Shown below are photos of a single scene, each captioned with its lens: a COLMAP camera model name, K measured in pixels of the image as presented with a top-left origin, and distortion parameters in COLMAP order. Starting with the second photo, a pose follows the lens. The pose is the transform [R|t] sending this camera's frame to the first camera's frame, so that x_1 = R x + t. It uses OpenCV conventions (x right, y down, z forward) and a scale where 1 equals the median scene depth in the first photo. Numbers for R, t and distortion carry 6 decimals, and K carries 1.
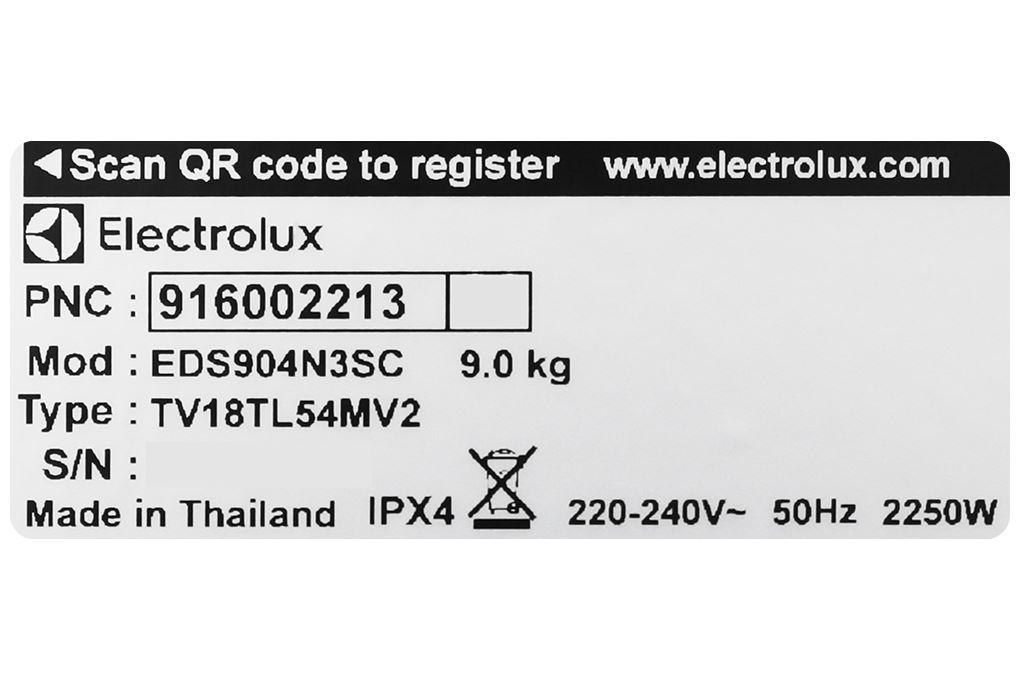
lens RADIAL K [[2078.9, 0, 510.1], [0, 2078.9, 340.2], [0, 0, 1]] dist [0.038257, 0.000000]
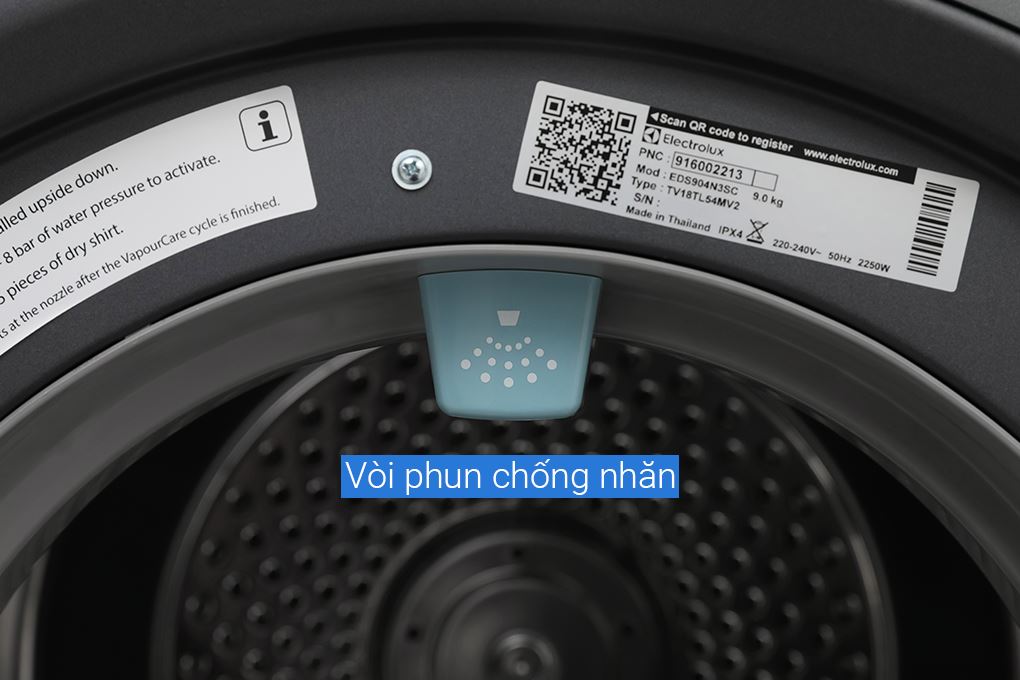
lens RADIAL K [[2078.9, 0, 511.7], [0, 2078.9, 340.2], [0, 0, 1]] dist [0.038257, 0.000000]
pose [[0.959298, 0.233393, -0.158984, 0.205679], [-0.207716, 0.964569, 0.162670, -0.245775], [0.191317, -0.123026, 0.973788, -2.615718]]
